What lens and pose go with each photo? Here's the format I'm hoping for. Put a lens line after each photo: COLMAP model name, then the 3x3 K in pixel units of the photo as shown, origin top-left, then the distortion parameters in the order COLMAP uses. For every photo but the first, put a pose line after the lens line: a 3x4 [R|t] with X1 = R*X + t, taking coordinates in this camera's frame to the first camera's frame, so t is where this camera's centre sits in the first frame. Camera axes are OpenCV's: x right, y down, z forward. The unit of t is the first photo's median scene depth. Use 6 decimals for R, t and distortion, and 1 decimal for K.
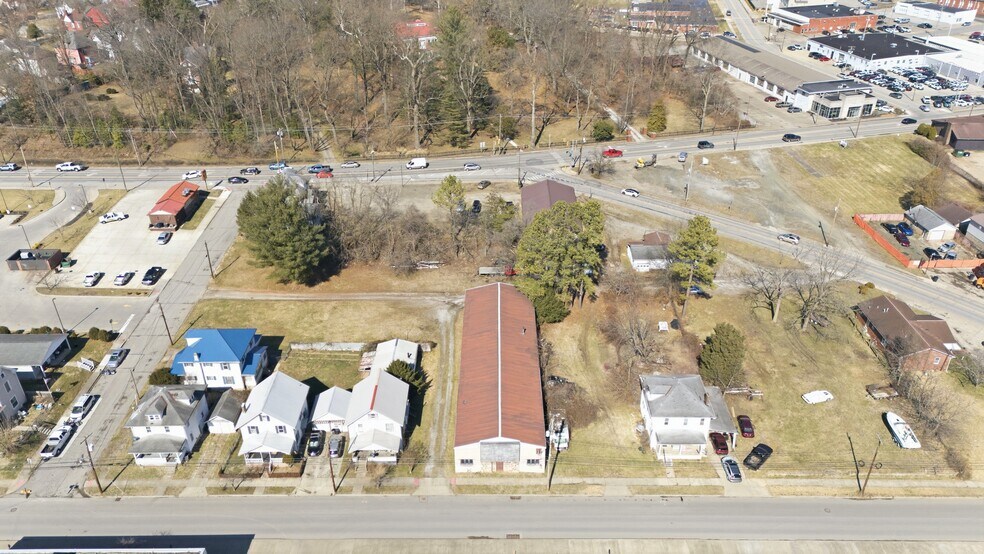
lens RADIAL K [[716.3, 0, 492.0], [0, 716.3, 277.0], [0, 0, 1]] dist [0.082918, -0.082628]
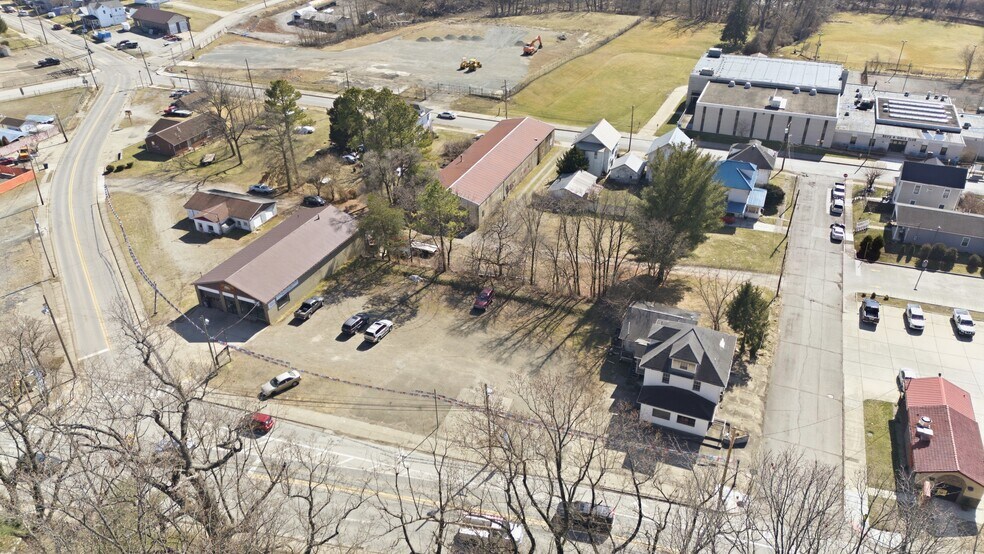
lens RADIAL K [[716.3, 0, 492.0], [0, 716.3, 277.0], [0, 0, 1]] dist [0.082918, -0.082628]
pose [[-0.922237, -0.195815, 0.333371, -0.322942], [0.204758, 0.484036, 0.850755, -0.605288], [-0.327954, 0.852857, -0.406301, 1.229165]]
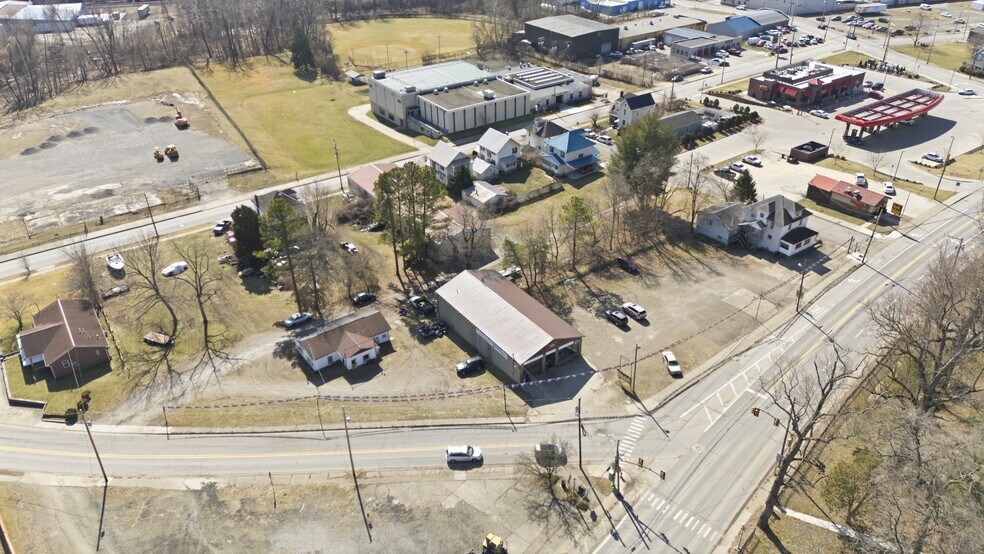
lens RADIAL K [[716.3, 0, 492.0], [0, 716.3, 277.0], [0, 0, 1]] dist [0.082918, -0.082628]
pose [[-0.821181, 0.308303, -0.480220, 0.422335], [-0.279019, 0.517151, 0.809138, -0.690404], [0.497805, 0.798439, -0.338653, 1.211275]]
